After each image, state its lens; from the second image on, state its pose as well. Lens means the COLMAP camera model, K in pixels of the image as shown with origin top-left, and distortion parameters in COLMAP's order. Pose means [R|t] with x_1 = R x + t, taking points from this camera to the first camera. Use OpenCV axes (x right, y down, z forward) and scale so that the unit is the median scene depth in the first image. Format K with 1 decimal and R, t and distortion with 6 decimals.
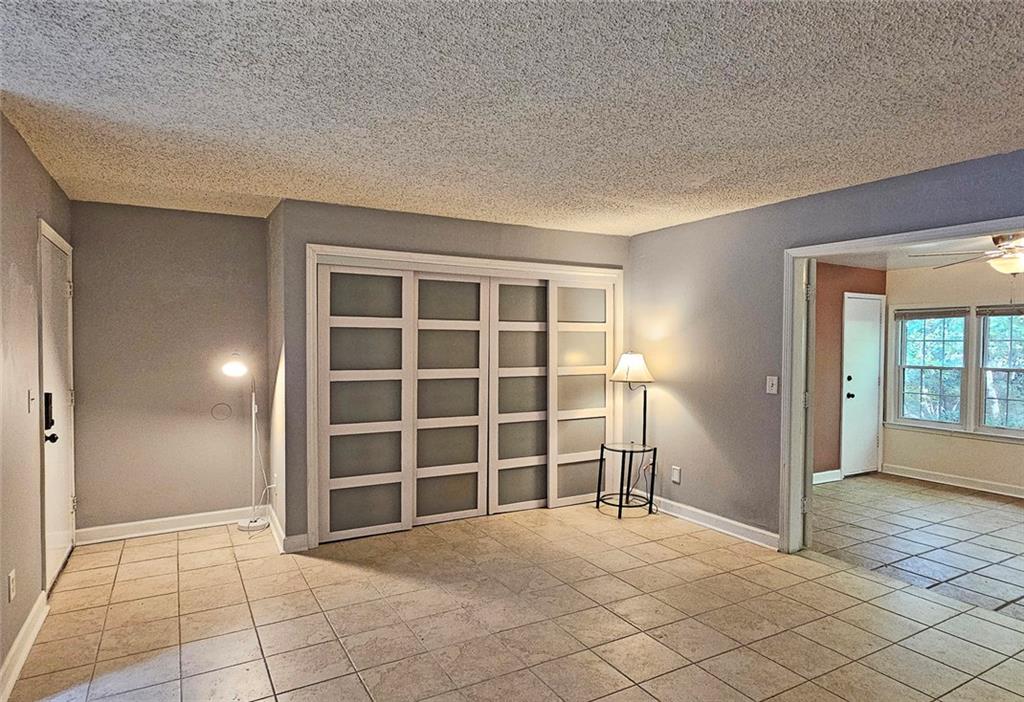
lens RADIAL K [[586.1, 0, 497.2], [0, 586.1, 352.6], [0, 0, 1]] dist [0.005262, 0.001166]
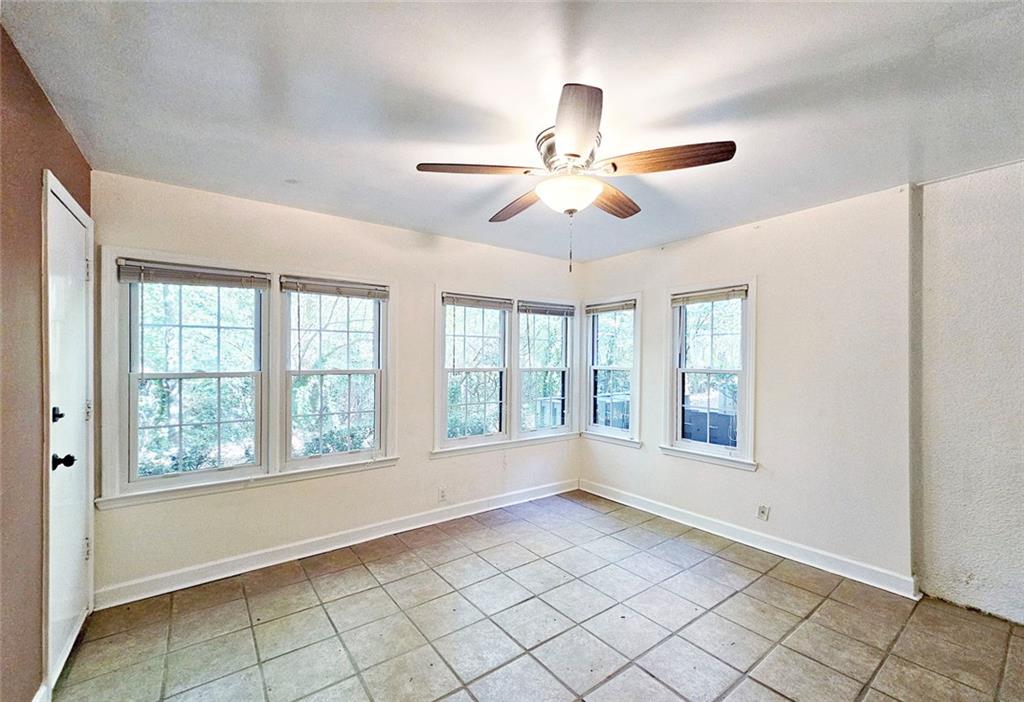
lens RADIAL K [[420.1, 0, 516.3], [0, 420.1, 362.0], [0, 0, 1]] dist [-0.000640, -0.000243]
pose [[-0.147937, -0.024379, 0.988696, 0.421605], [0.011479, 0.999586, 0.026365, 0.008139], [-0.988930, 0.015249, -0.147596, 1.046339]]
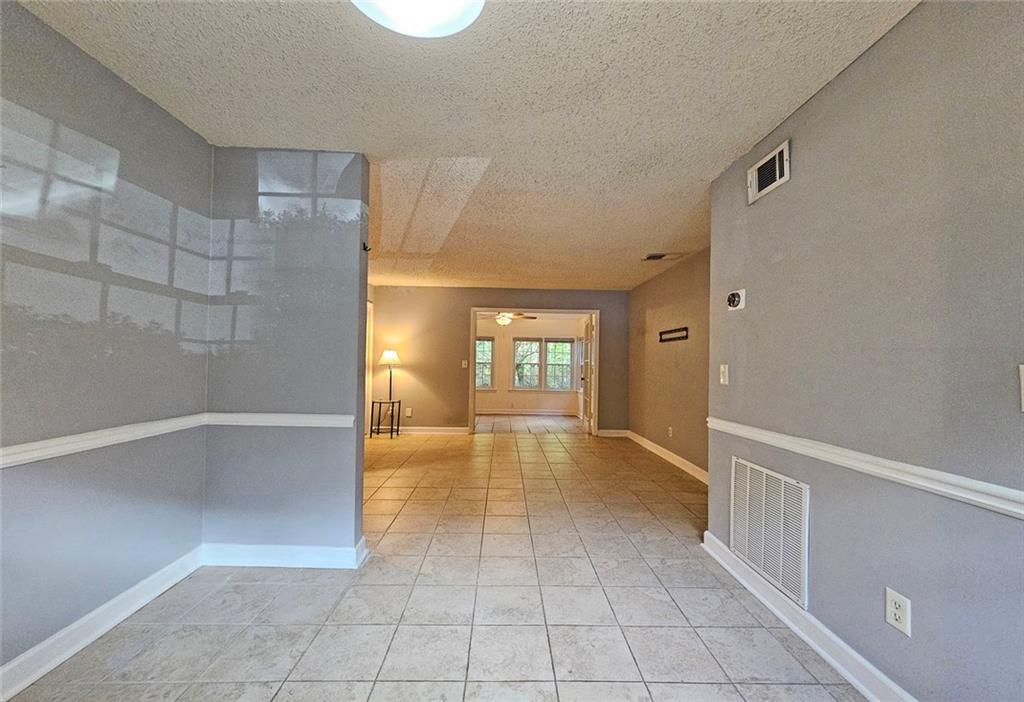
lens RADIAL K [[420.1, 0, 510.5], [0, 420.1, 359.2], [0, 0, 1]] dist [-0.000640, -0.000243]
pose [[0.465963, 0.012661, 0.884714, -0.778738], [-0.000238, 0.999899, -0.014183, 0.049602], [-0.884804, 0.006398, 0.465919, 0.057500]]
